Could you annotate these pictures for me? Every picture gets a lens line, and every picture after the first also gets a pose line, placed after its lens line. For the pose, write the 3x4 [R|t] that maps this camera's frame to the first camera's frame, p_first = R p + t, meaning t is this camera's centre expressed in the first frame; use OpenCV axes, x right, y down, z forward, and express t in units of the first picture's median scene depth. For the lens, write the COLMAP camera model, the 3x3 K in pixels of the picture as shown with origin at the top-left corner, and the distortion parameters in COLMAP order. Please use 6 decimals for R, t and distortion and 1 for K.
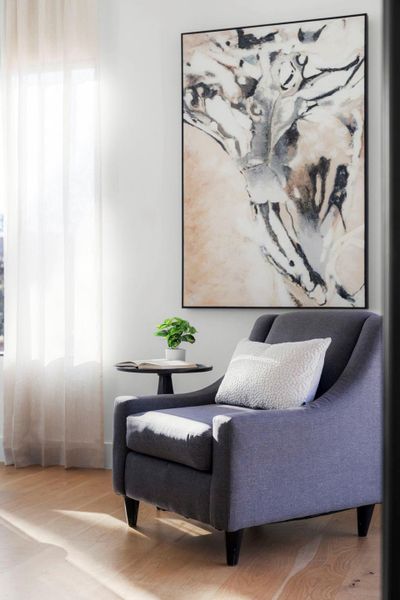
lens RADIAL K [[1047.2, 0, 144.4], [0, 1047.2, 300.3], [0, 0, 1]] dist [0.000186, 0.000000]
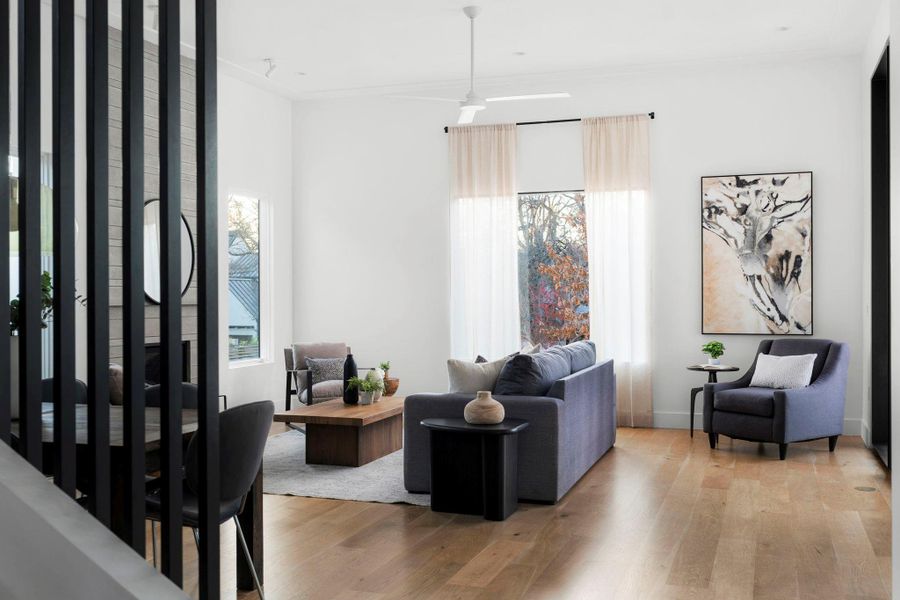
lens RADIAL K [[1031.2, 0, 452.8], [0, 1031.2, 303.2], [0, 0, 1]] dist [-0.032888, 0.000000]
pose [[0.999988, -0.002522, 0.004132, -0.404696], [0.002515, 0.999996, 0.001576, -0.050129], [-0.004136, -0.001565, 0.999990, -0.746652]]
